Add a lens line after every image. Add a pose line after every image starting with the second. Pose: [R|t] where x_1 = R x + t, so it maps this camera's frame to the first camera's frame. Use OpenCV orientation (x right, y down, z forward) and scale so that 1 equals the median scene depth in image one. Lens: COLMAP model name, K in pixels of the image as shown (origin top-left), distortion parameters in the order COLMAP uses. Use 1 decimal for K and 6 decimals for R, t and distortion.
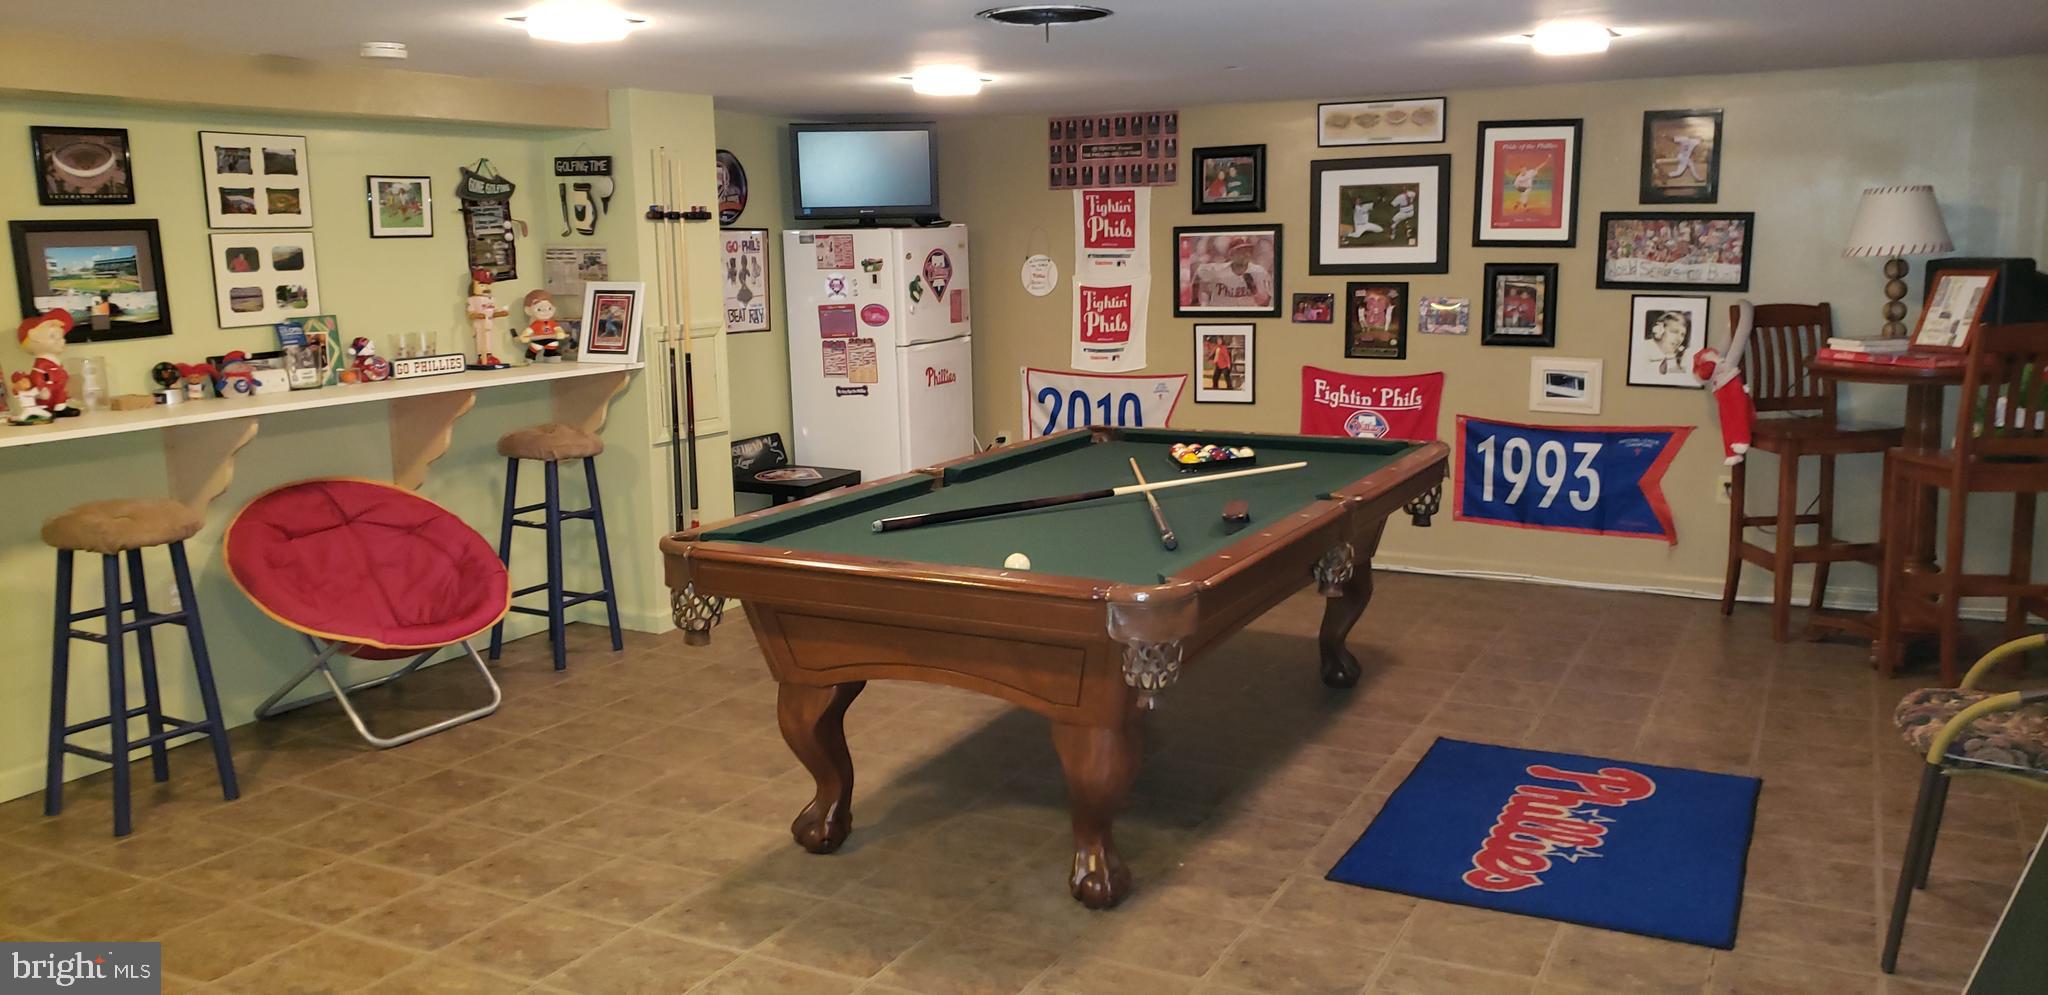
lens RADIAL K [[1569.9, 0, 1029.1], [0, 1569.9, 572.2], [0, 0, 1]] dist [0.161182, -0.300060]
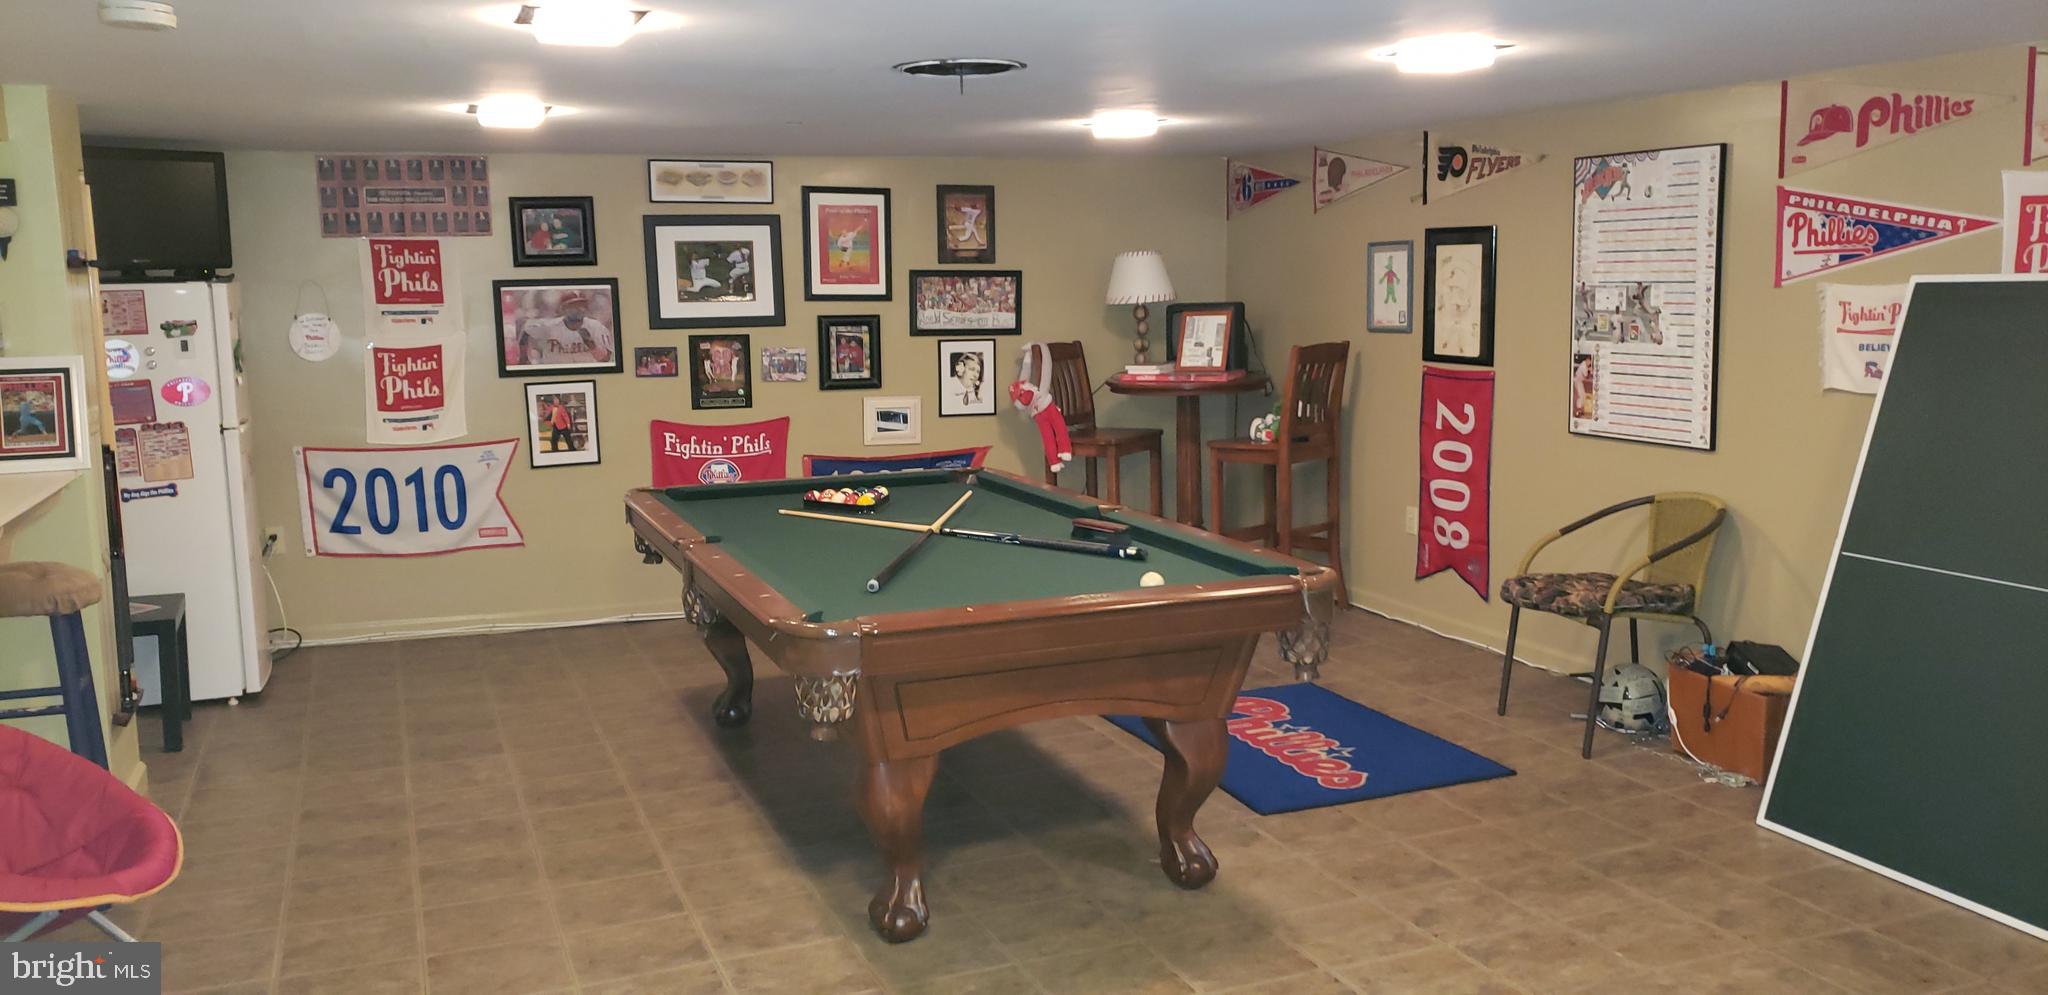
lens RADIAL K [[1569.9, 0, 1029.1], [0, 1569.9, 572.2], [0, 0, 1]] dist [0.161182, -0.300060]
pose [[0.657250, -0.141522, 0.740267, -0.437008], [0.172216, 0.984427, 0.035297, -0.032497], [-0.733733, 0.104286, 0.671386, 0.177260]]
